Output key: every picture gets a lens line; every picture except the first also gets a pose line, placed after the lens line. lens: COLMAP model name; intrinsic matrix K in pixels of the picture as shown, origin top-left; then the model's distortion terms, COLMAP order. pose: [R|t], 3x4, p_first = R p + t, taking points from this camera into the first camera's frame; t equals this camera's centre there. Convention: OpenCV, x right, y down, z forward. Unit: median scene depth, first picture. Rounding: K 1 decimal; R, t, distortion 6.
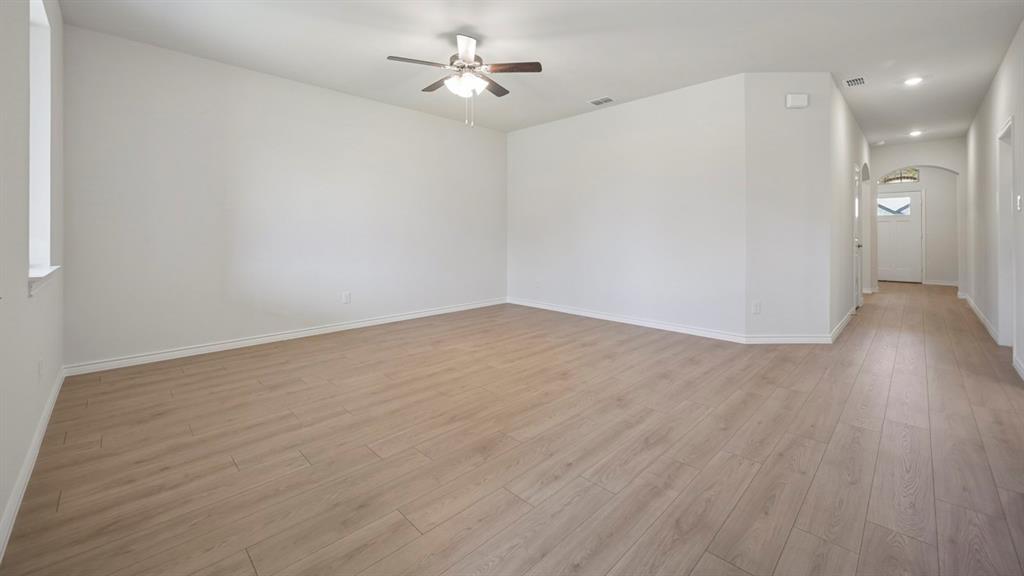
lens RADIAL K [[404.9, 0, 513.9], [0, 404.9, 234.3], [0, 0, 1]] dist [-0.000684, -0.000078]
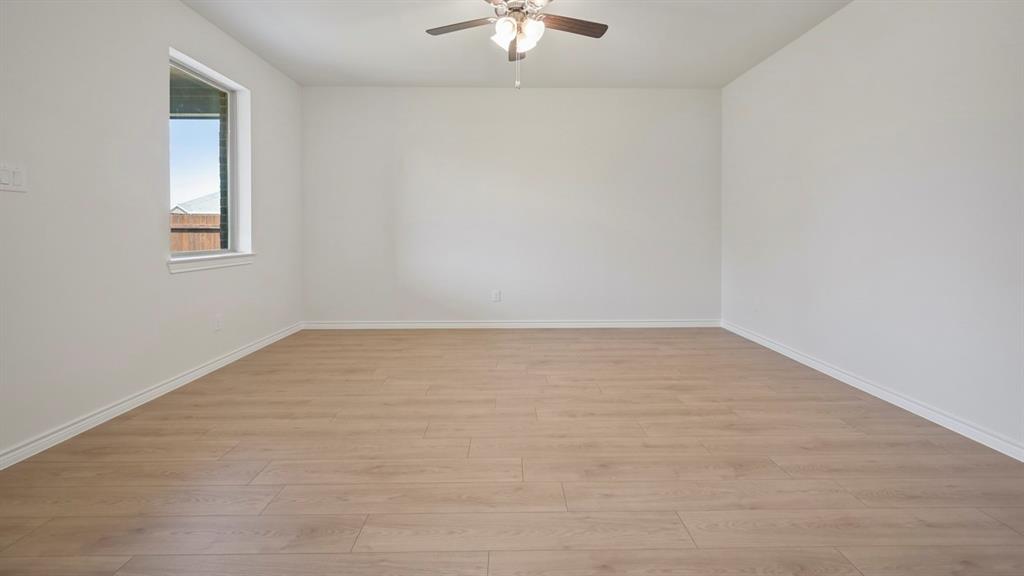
lens RADIAL K [[404.9, 0, 513.9], [0, 404.9, 234.3], [0, 0, 1]] dist [-0.000684, -0.000078]
pose [[0.717407, 0.004257, -0.696641, 0.597424], [0.000348, 0.999979, 0.006469, 0.002503], [0.696654, -0.004884, 0.717390, 0.655543]]
